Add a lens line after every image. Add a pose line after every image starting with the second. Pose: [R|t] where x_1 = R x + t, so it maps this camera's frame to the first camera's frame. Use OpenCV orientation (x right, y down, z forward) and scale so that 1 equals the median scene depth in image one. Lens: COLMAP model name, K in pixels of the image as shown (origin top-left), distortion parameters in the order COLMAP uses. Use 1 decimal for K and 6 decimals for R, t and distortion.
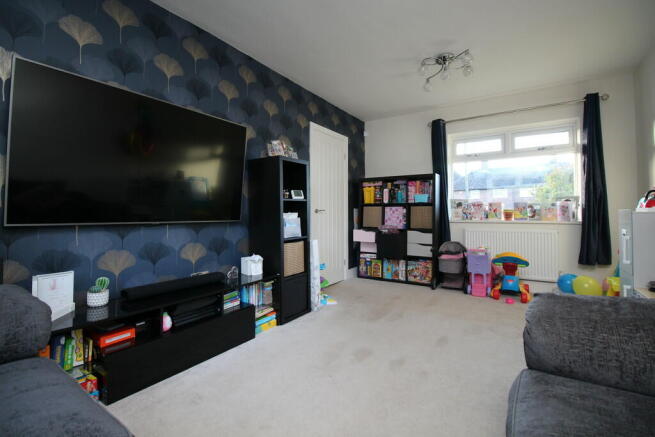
lens RADIAL K [[307.9, 0, 329.3], [0, 307.9, 214.3], [0, 0, 1]] dist [-0.015587, -0.000237]
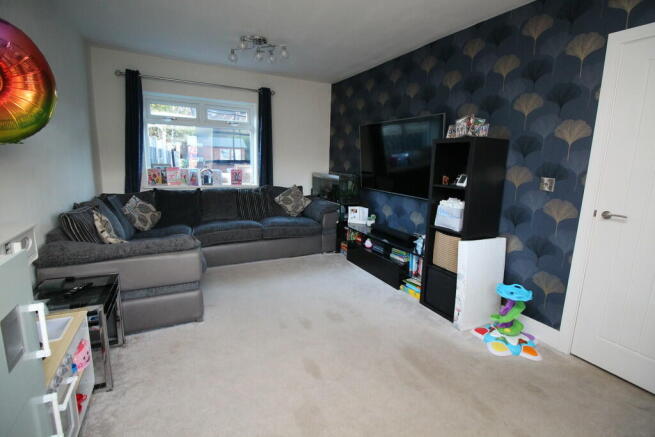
lens RADIAL K [[307.9, 0, 329.8], [0, 307.9, 215.9], [0, 0, 1]] dist [-0.015587, -0.000237]
pose [[-0.508945, 0.151127, -0.847429, 0.812315], [-0.027117, 0.981164, 0.191262, -0.123427], [0.860372, 0.120321, -0.495261, 1.153283]]
